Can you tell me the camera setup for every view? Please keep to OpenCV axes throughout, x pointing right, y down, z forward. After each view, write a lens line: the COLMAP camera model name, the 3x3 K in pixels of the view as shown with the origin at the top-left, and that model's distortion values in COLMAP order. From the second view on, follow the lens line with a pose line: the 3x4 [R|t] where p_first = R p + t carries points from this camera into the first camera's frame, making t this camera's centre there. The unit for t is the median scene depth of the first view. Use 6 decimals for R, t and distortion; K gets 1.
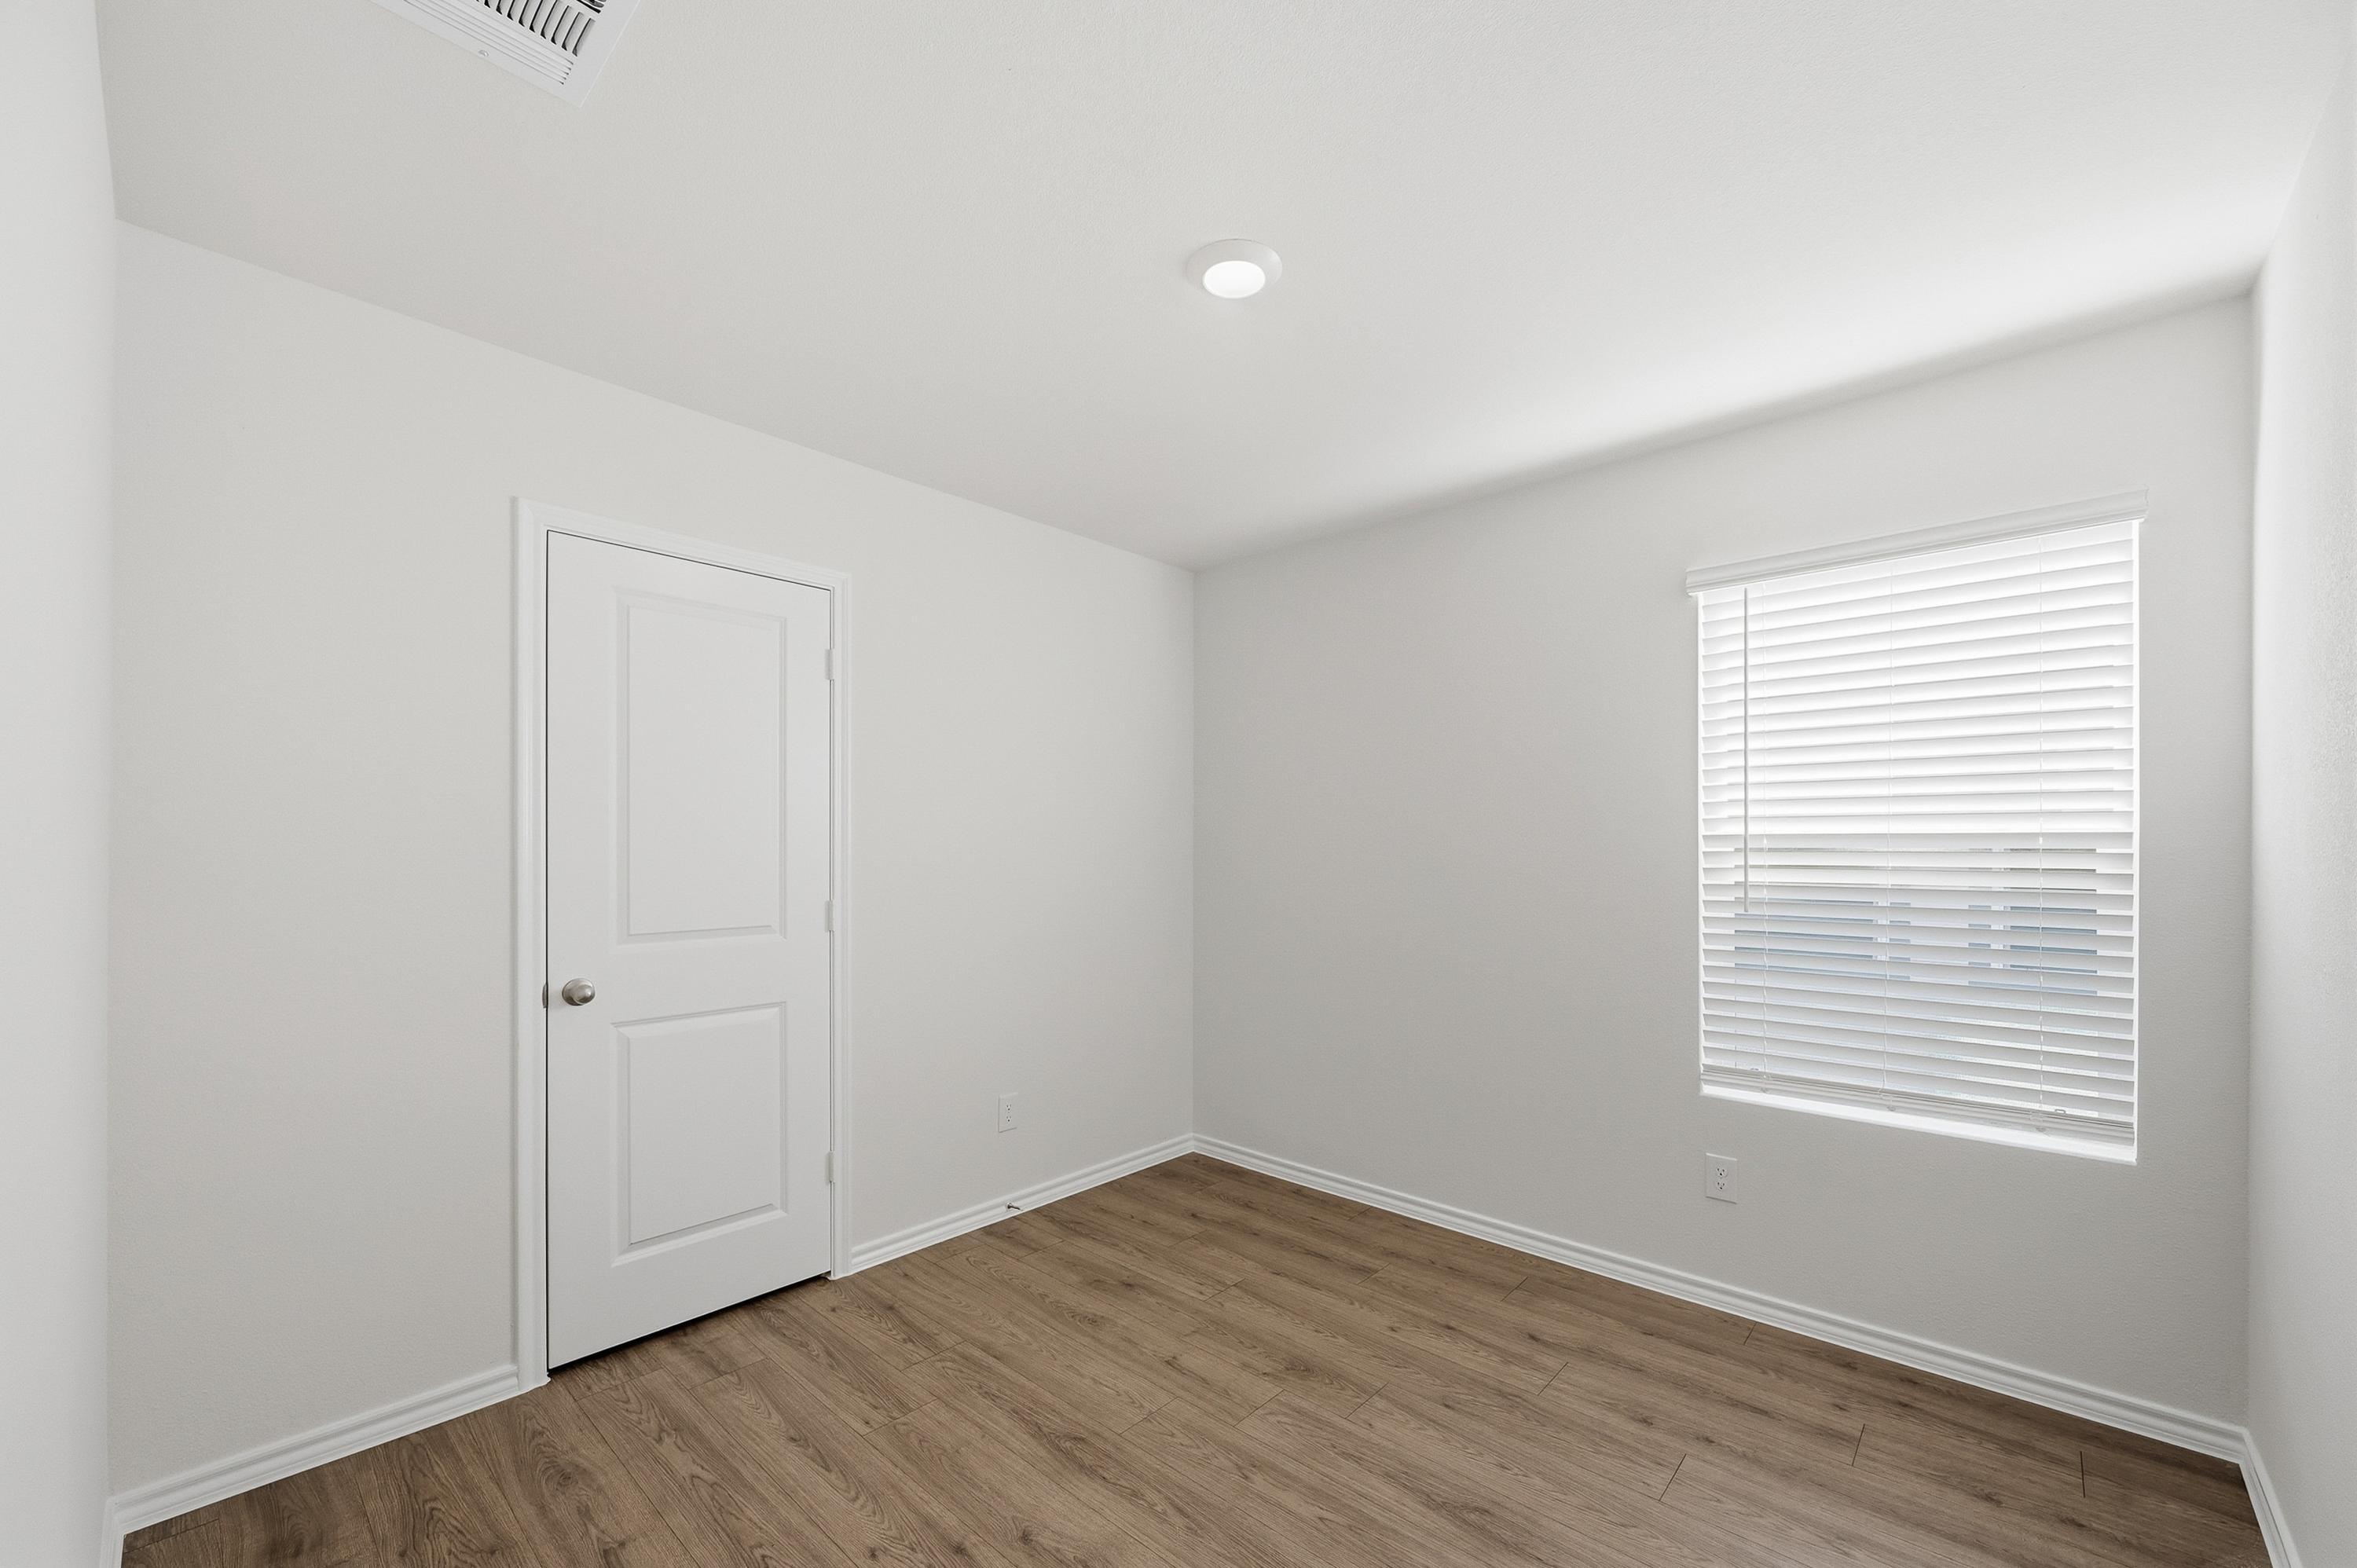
lens RADIAL K [[940.6, 0, 1177.9], [0, 940.6, 841.5], [0, 0, 1]] dist [0.000285, -0.000191]
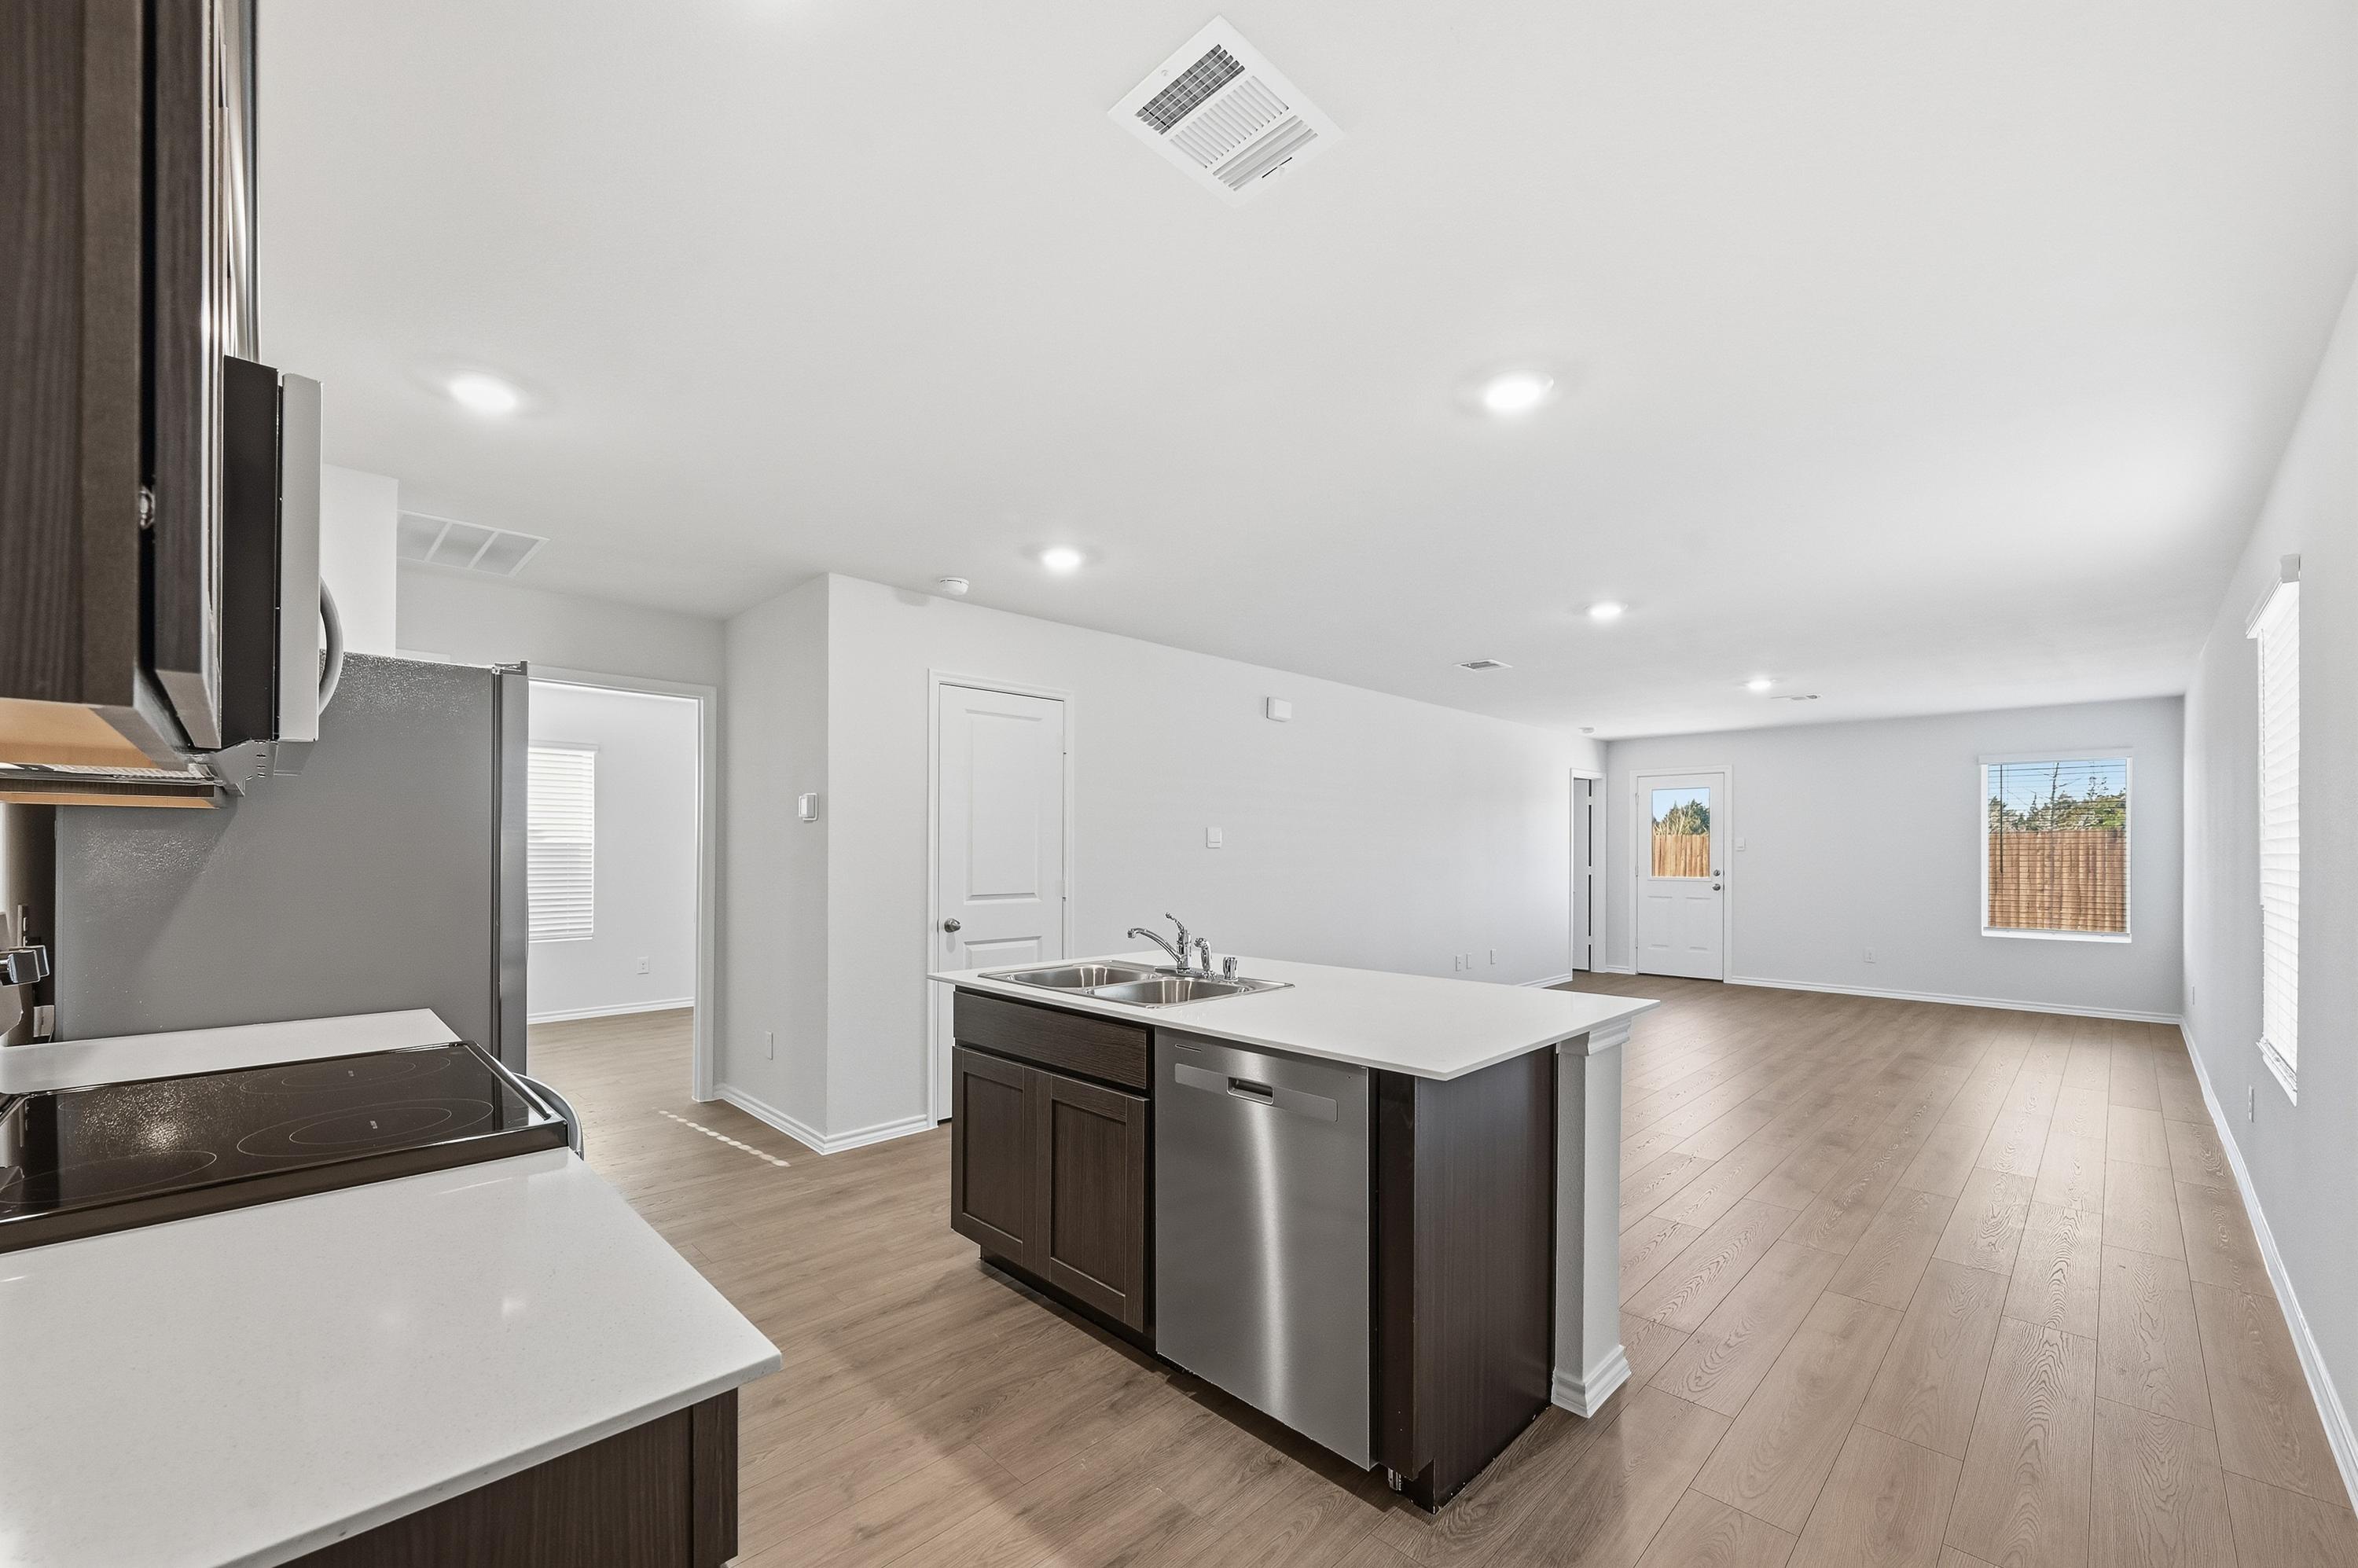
lens RADIAL K [[941.0, 0, 1178.4], [0, 941.0, 841.5], [0, 0, 1]] dist [0.000285, -0.000191]
pose [[0.998755, 0.006140, -0.049513, -0.081333], [-0.006381, 0.999969, -0.004708, -0.002792], [0.049482, 0.005018, 0.998762, -0.862850]]
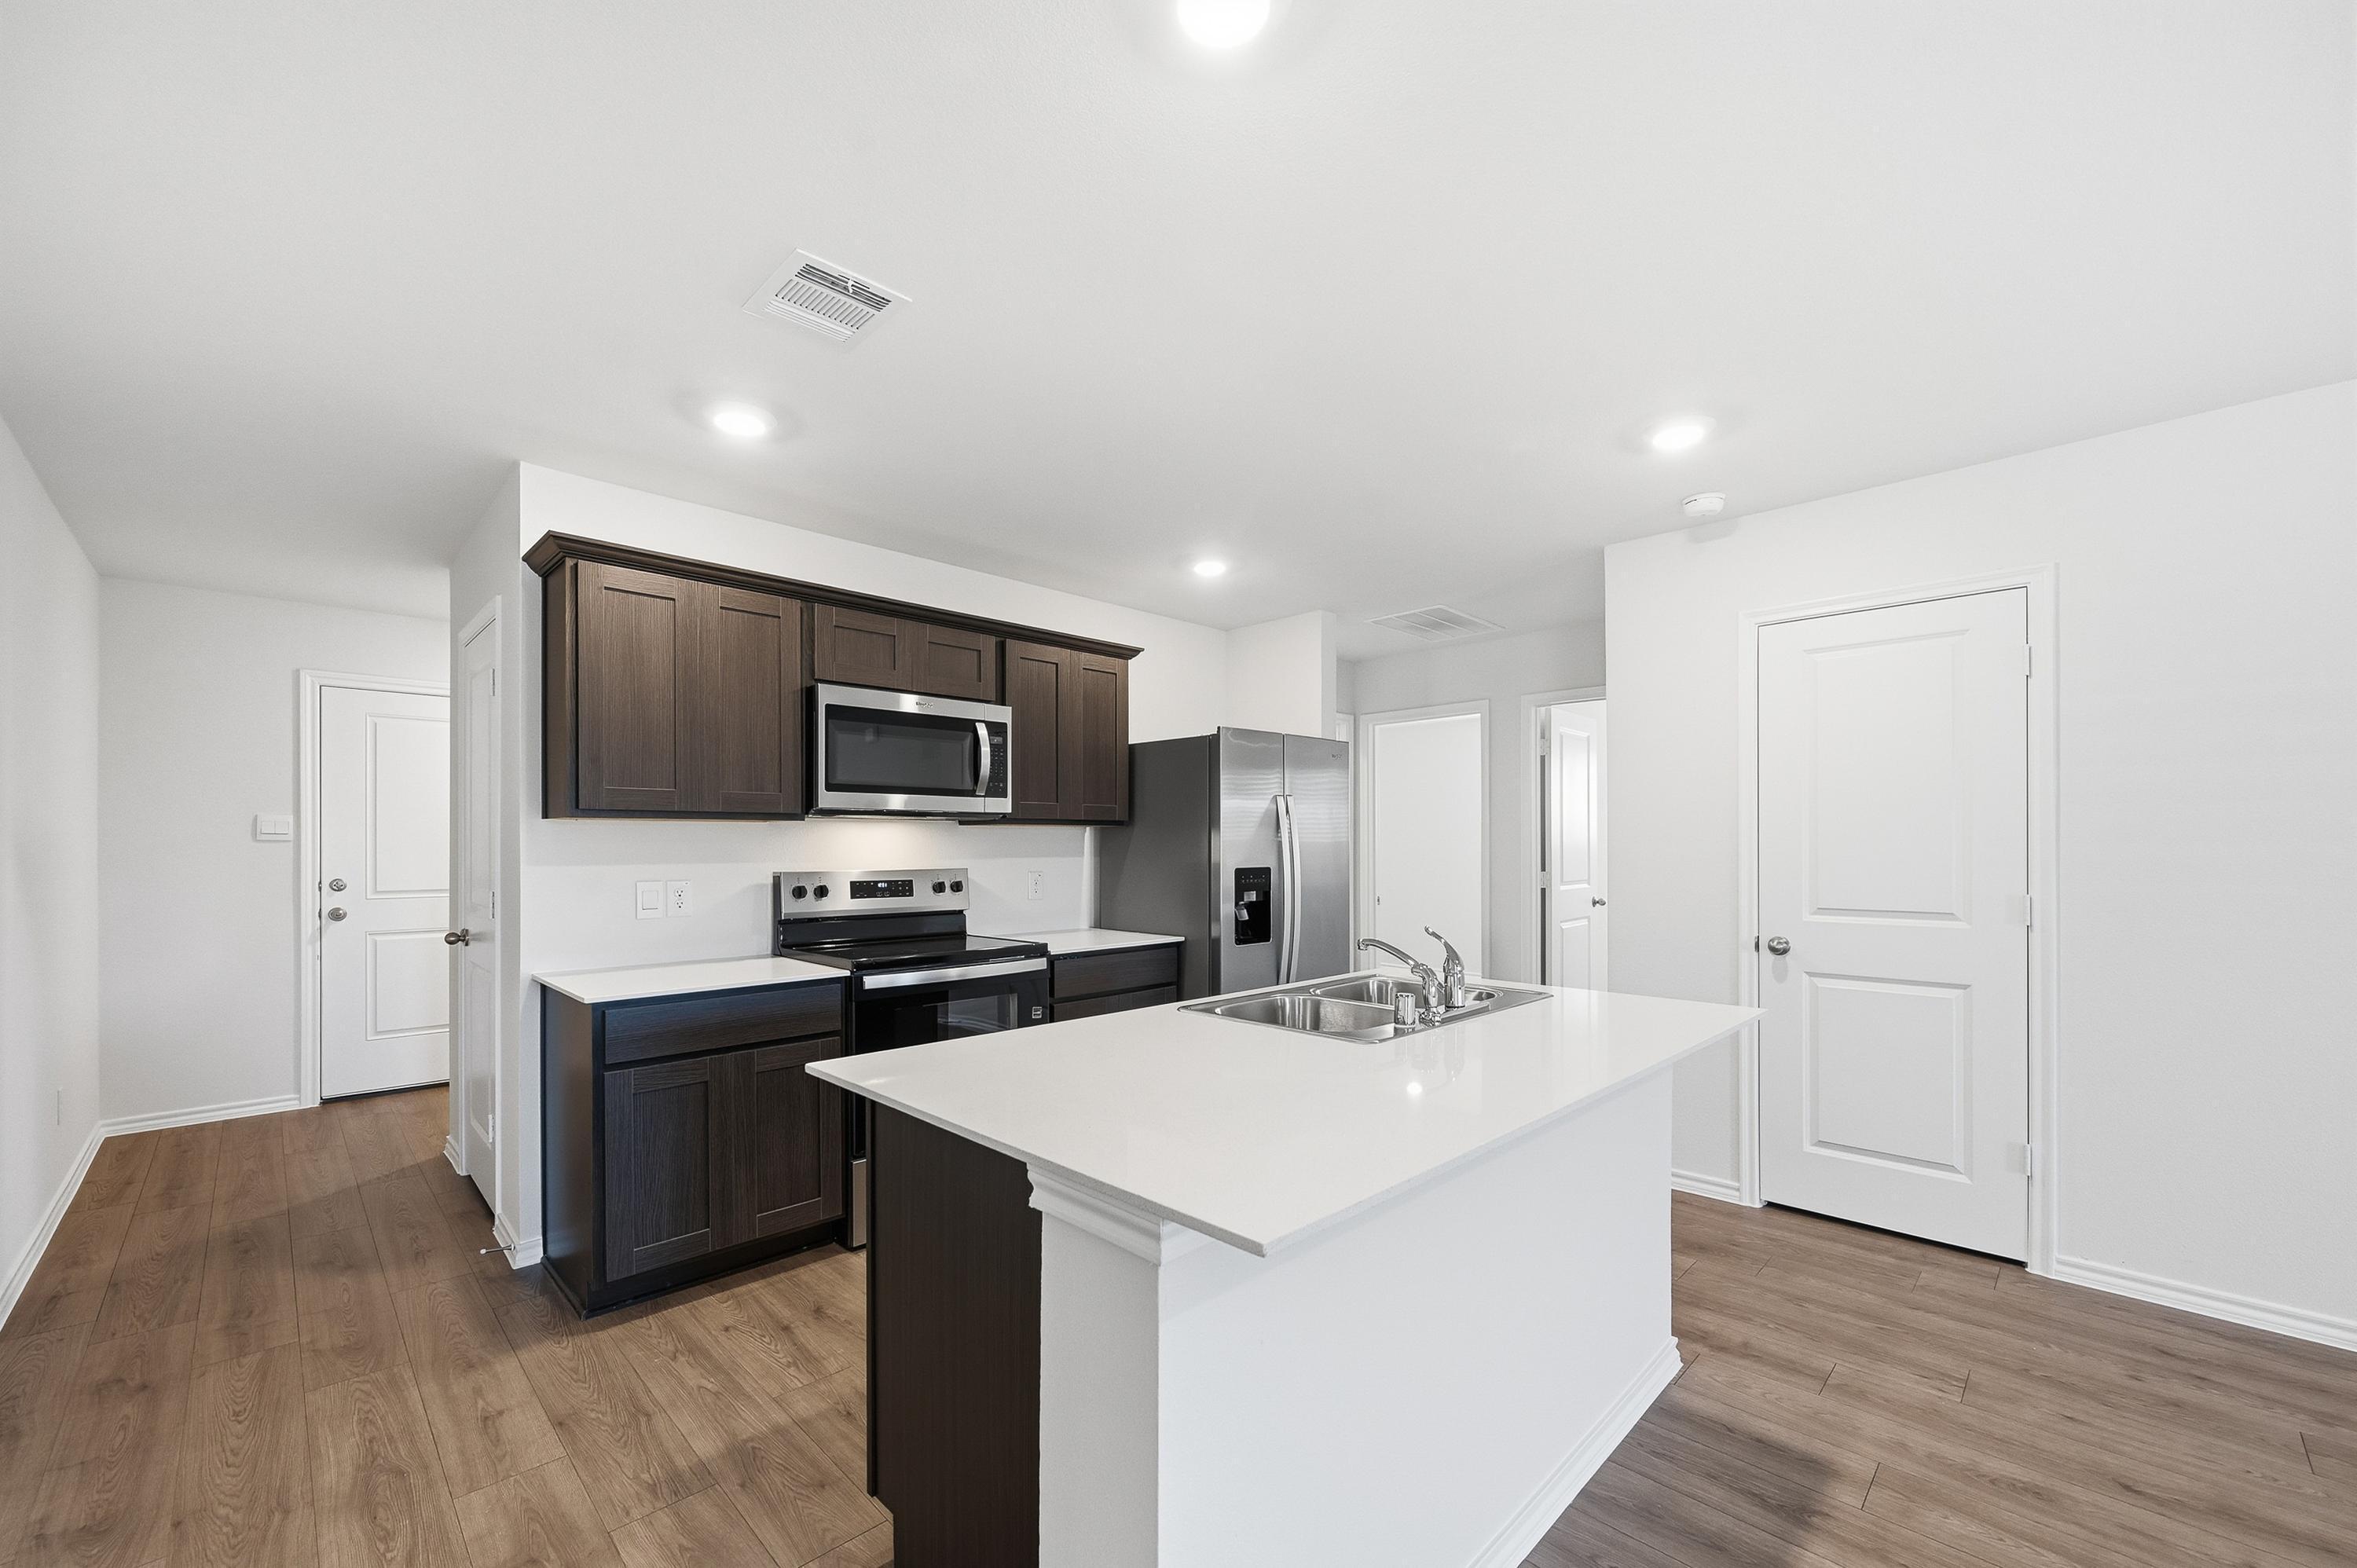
lens RADIAL K [[940.6, 0, 1177.9], [0, 940.6, 841.5], [0, 0, 1]] dist [0.000285, -0.000191]
pose [[-0.062137, -0.000291, -0.998068, 0.811524], [0.005510, 0.999985, -0.000634, 0.000378], [0.998052, -0.005538, -0.062135, 0.181842]]
